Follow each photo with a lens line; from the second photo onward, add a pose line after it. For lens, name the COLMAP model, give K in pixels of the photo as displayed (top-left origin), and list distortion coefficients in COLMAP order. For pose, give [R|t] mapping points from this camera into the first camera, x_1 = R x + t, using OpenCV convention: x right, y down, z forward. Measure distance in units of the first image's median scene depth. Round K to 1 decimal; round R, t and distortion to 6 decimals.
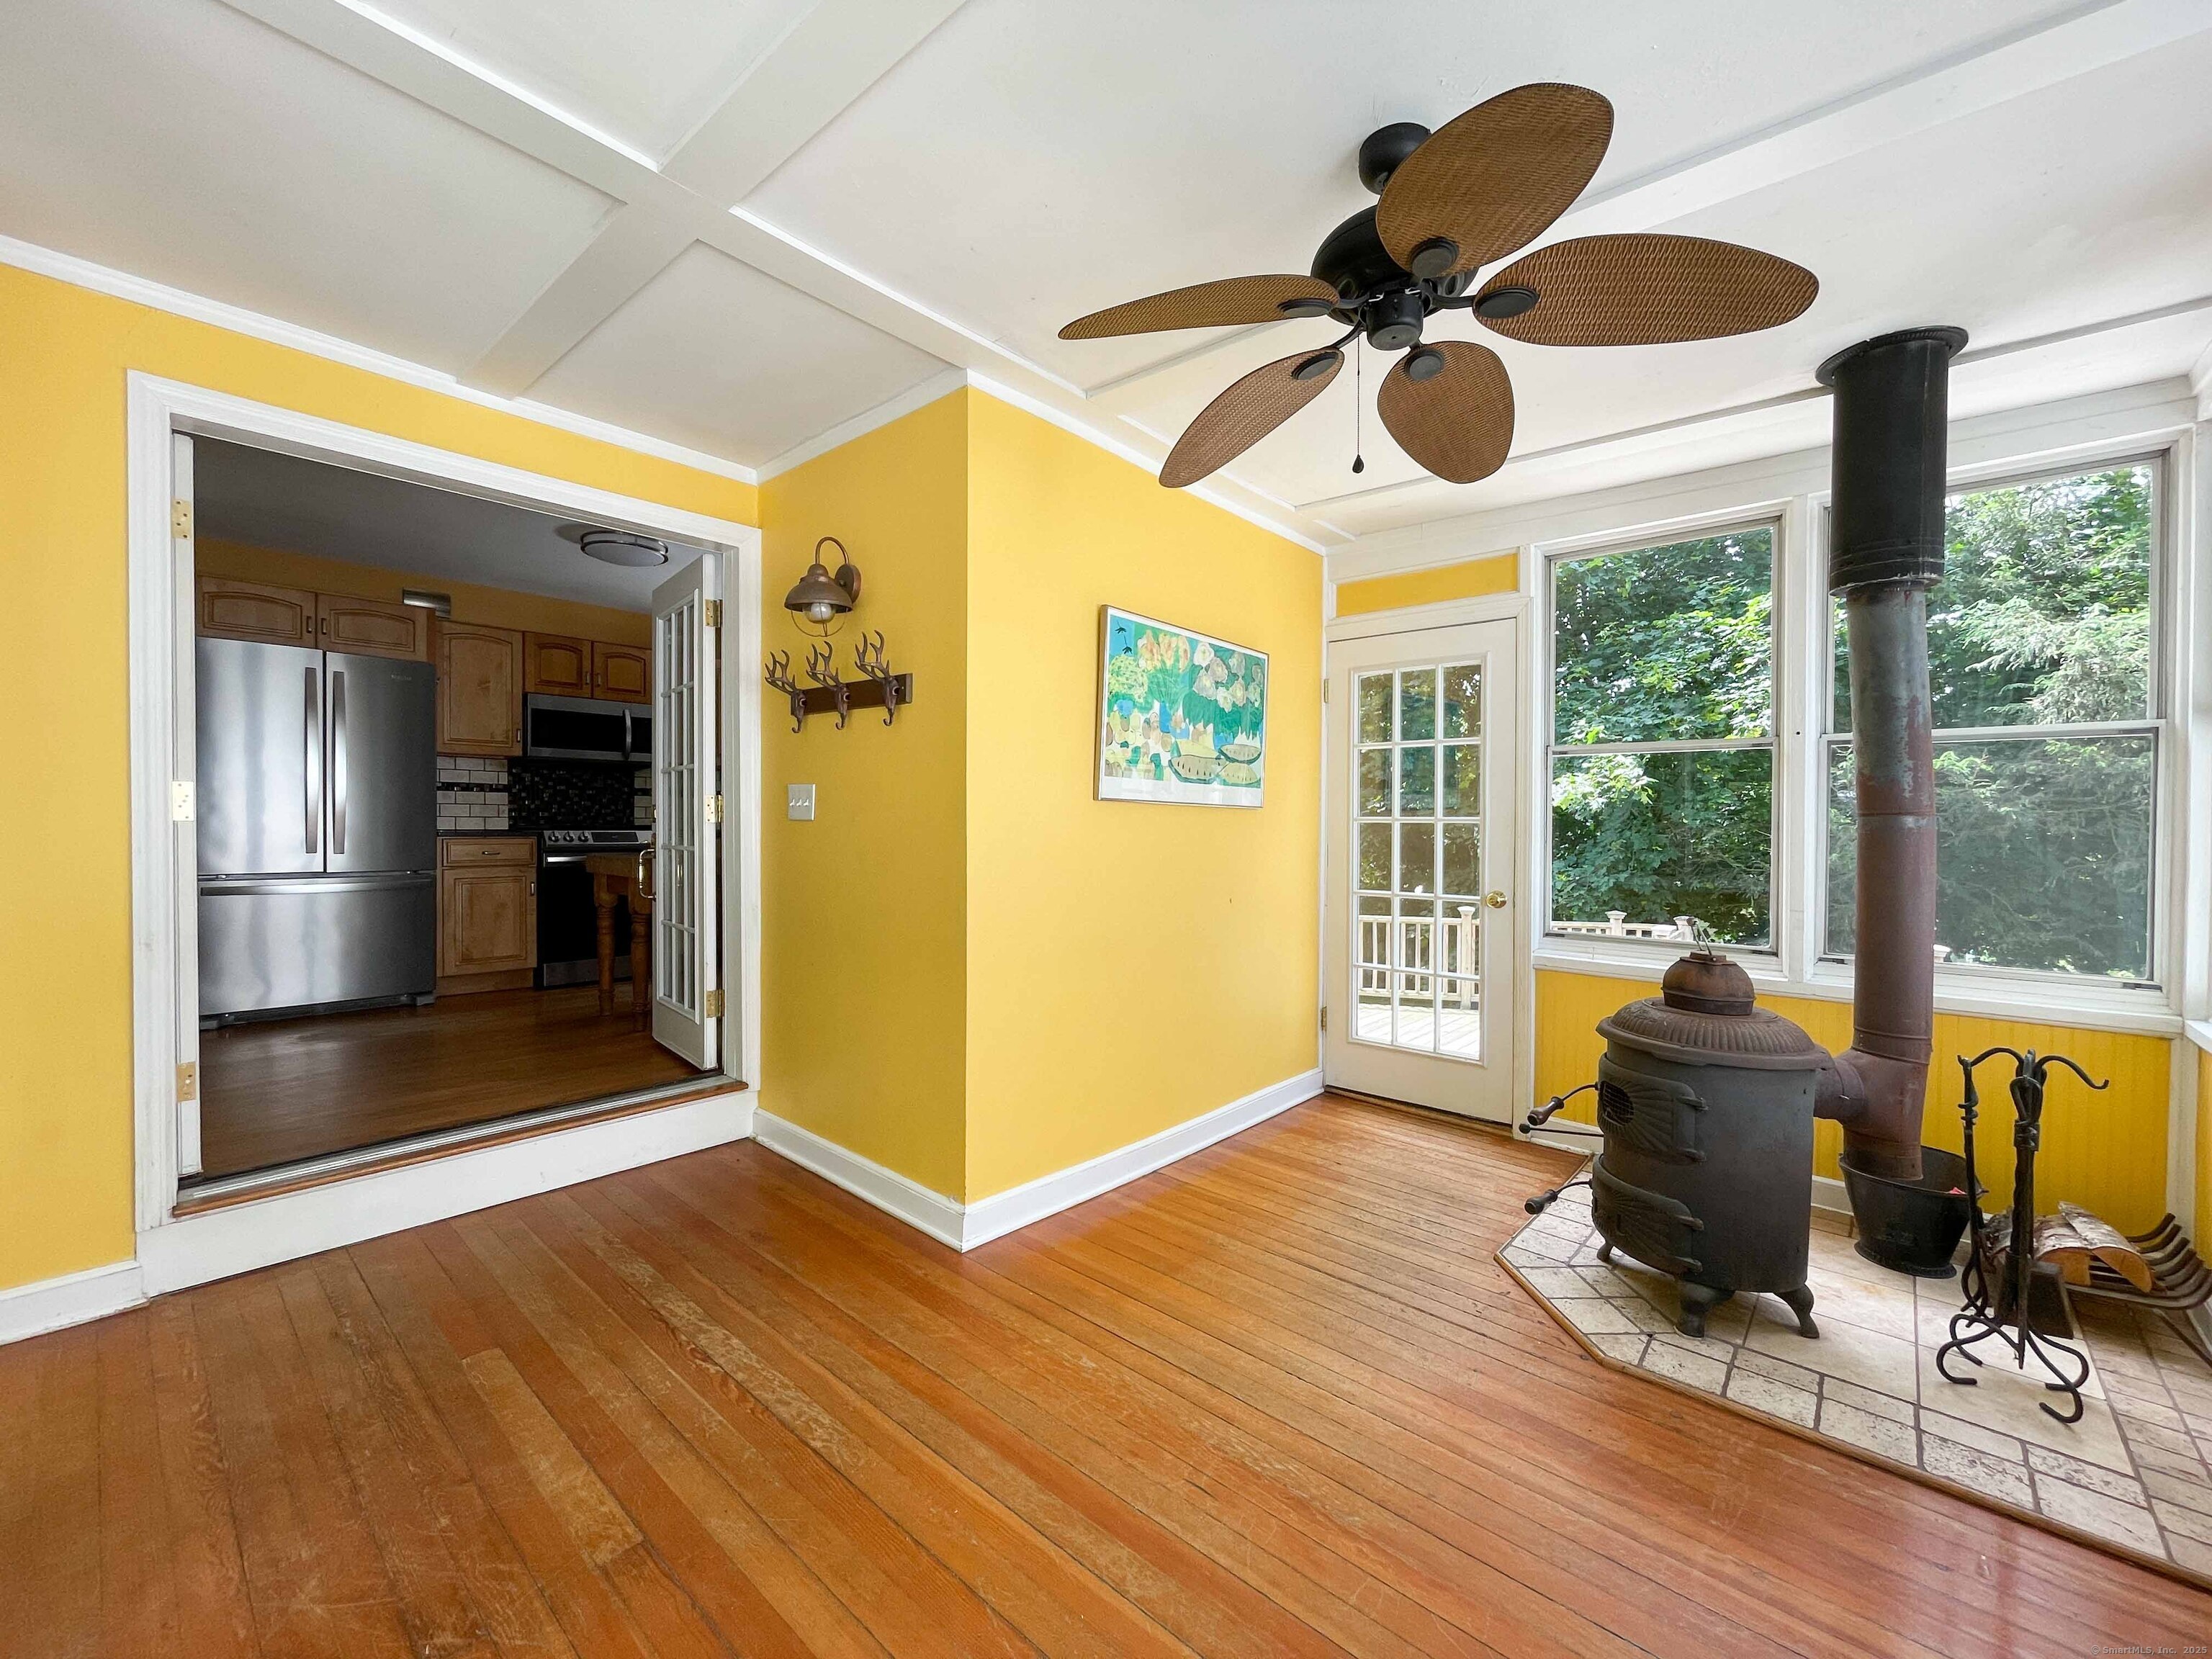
lens RADIAL K [[904.0, 0, 1109.1], [0, 904.0, 831.5], [0, 0, 1]] dist [-0.000213, -0.000468]
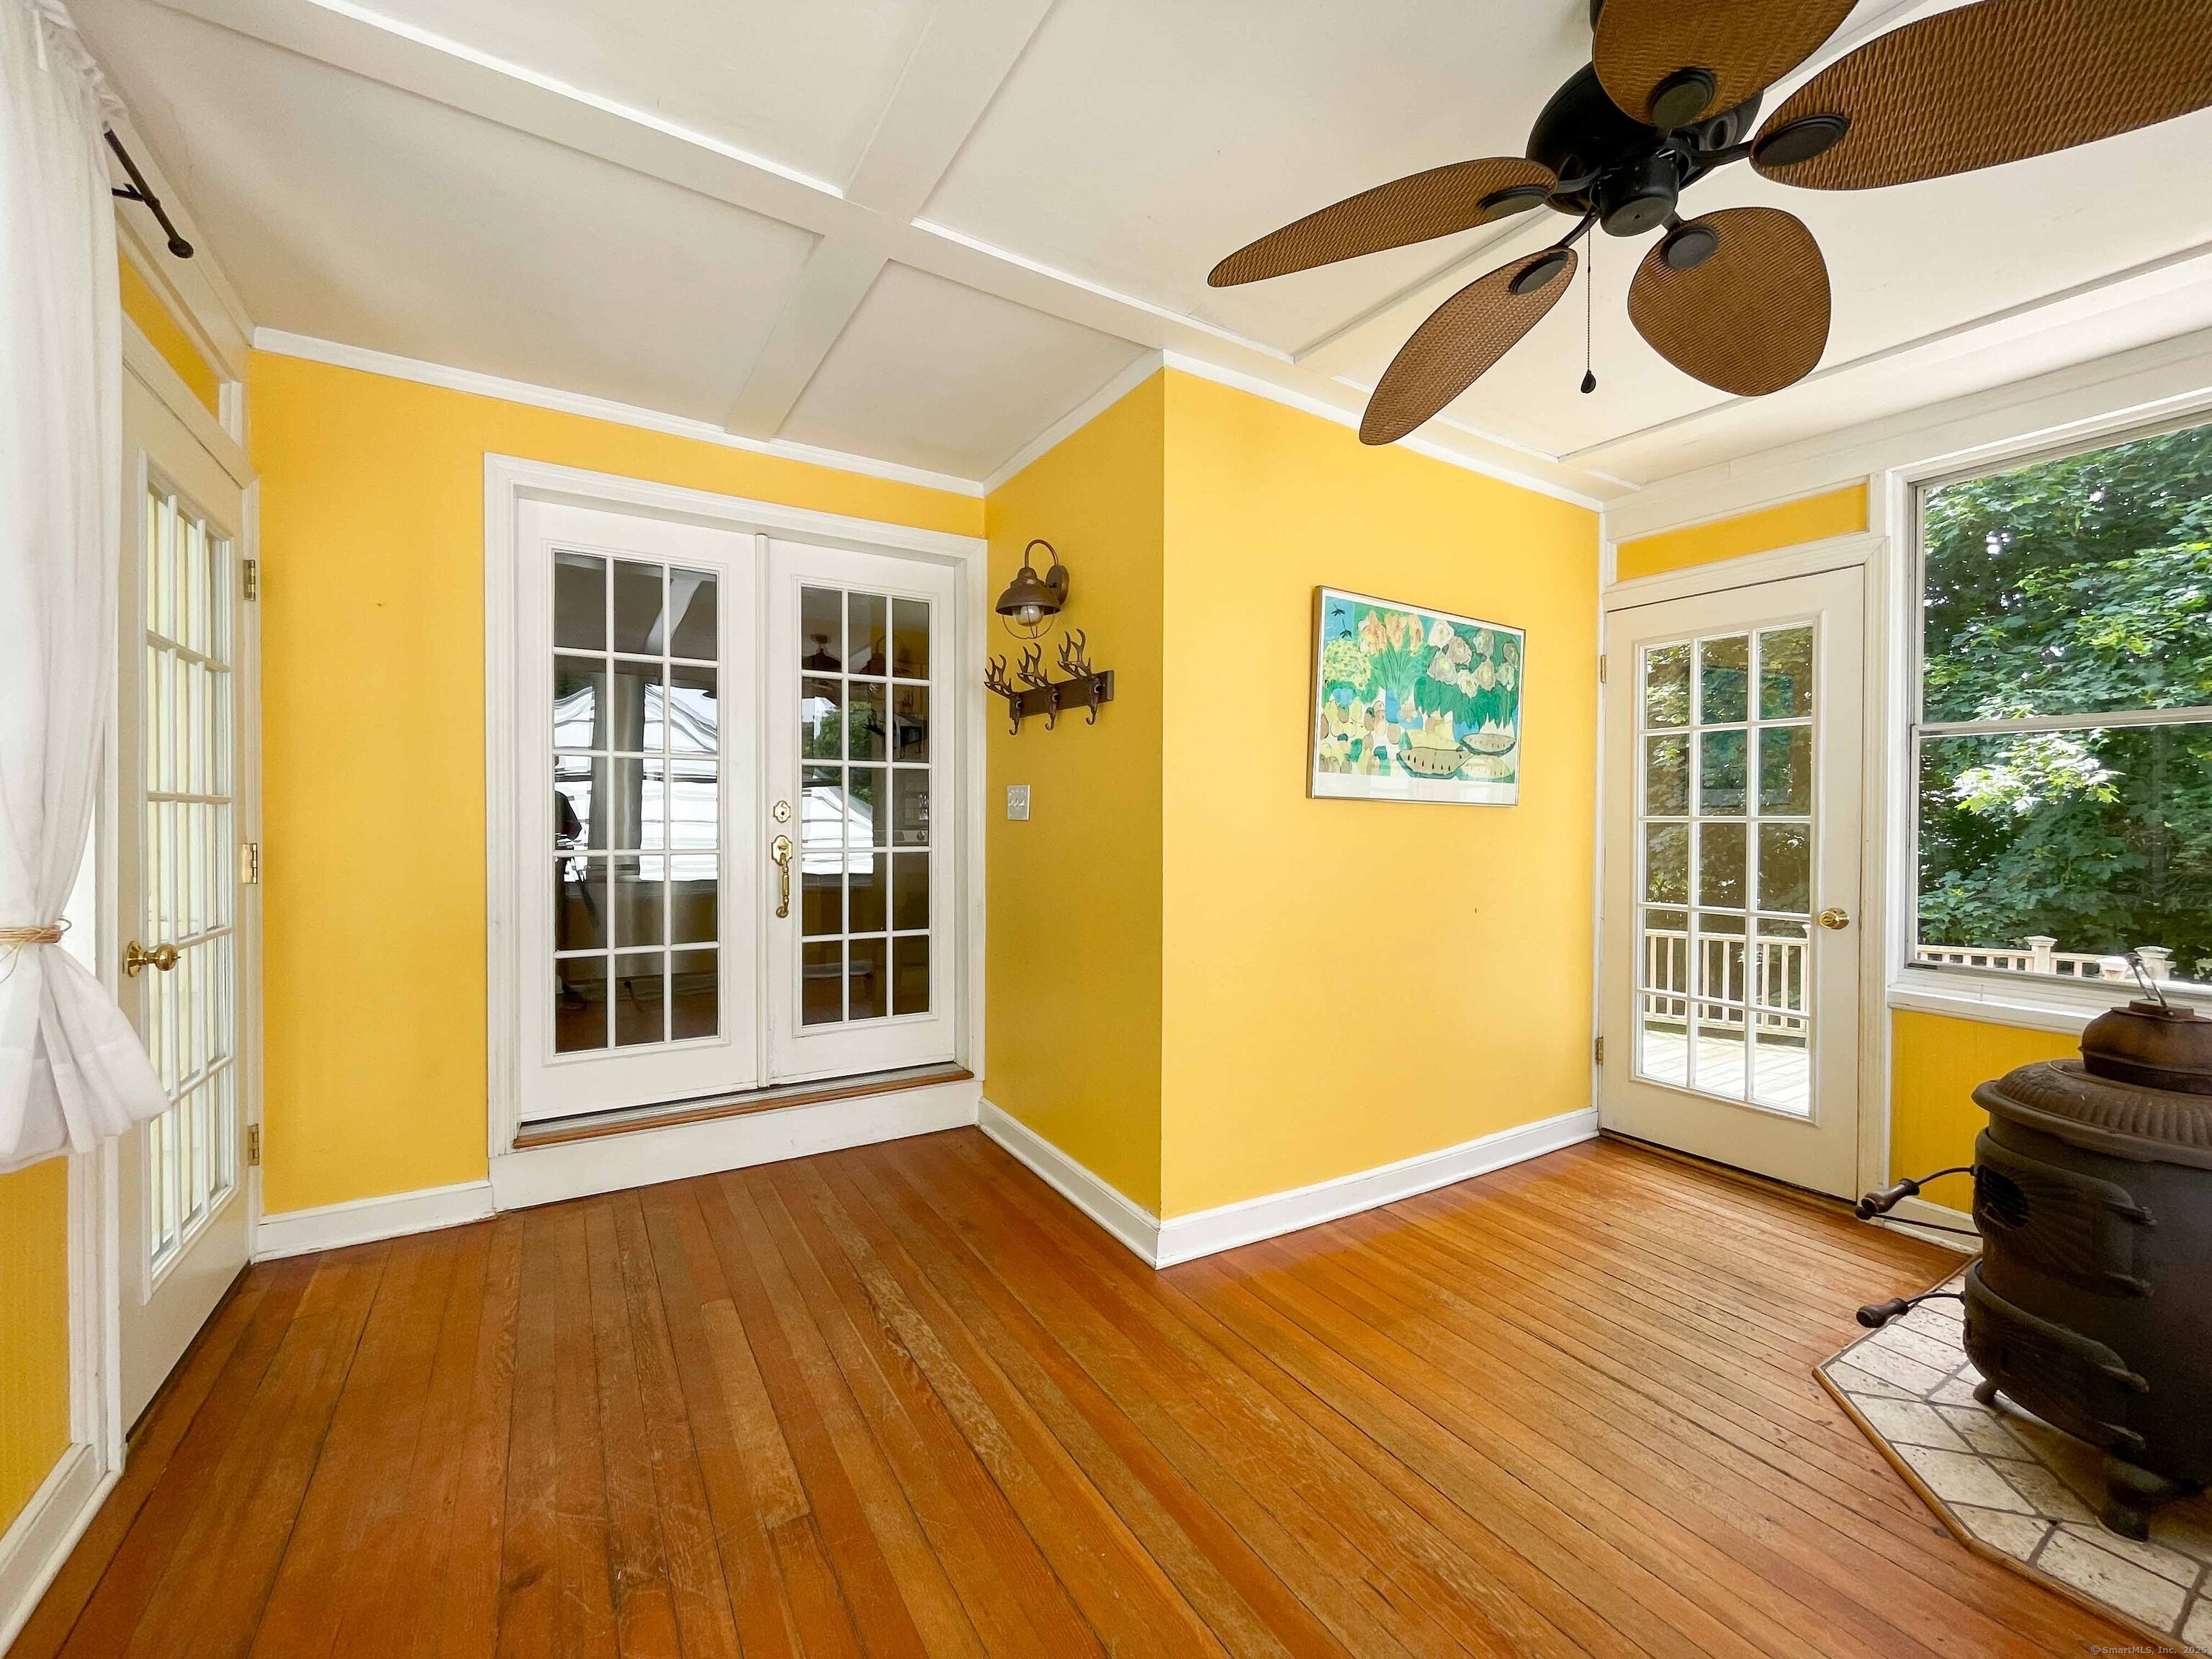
lens RADIAL K [[904.0, 0, 1106.6], [0, 904.0, 831.6], [0, 0, 1]] dist [-0.000213, -0.000468]
pose [[0.955567, 0.002434, -0.294765, 0.069701], [-0.002709, 0.999996, -0.000525, 0.000752], [0.294762, 0.001300, 0.955570, 0.065226]]
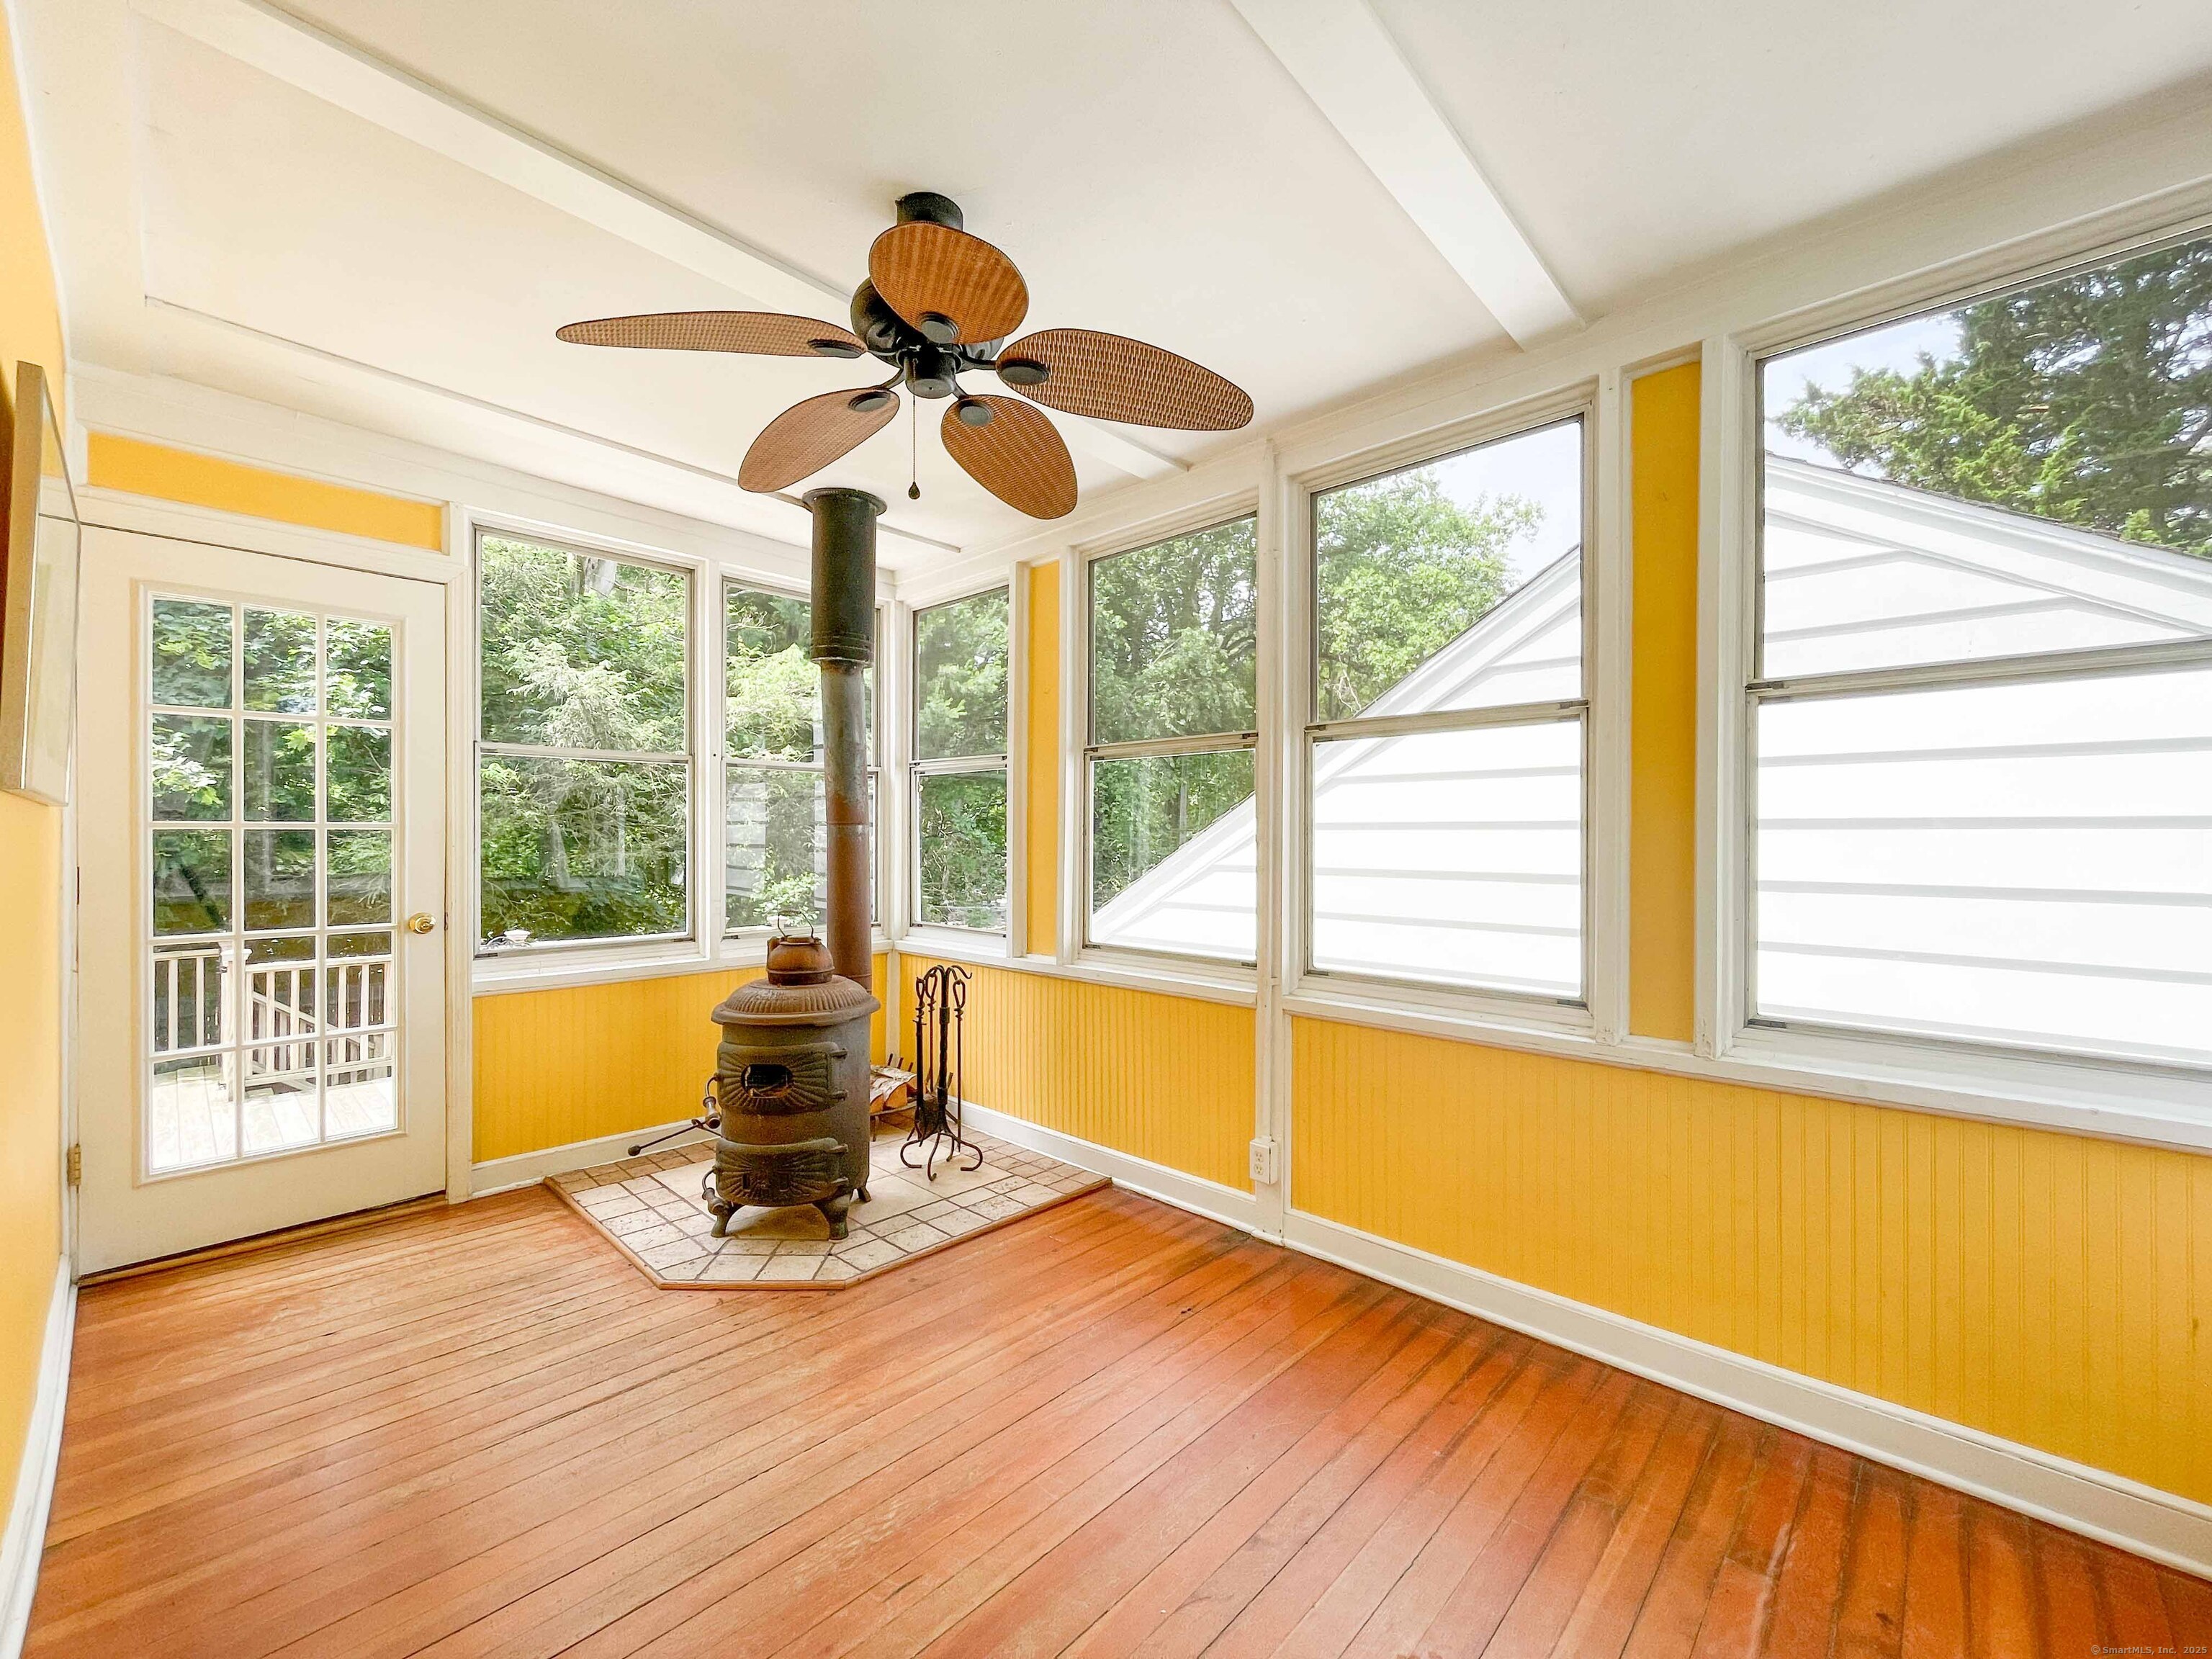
lens RADIAL K [[904.0, 0, 1098.4], [0, 904.0, 828.9], [0, 0, 1]] dist [-0.000213, -0.000468]
pose [[0.040662, -0.007377, 0.999146, -0.515755], [0.007806, 0.999945, 0.007065, -0.015706], [-0.999142, 0.007512, 0.040717, 0.510992]]
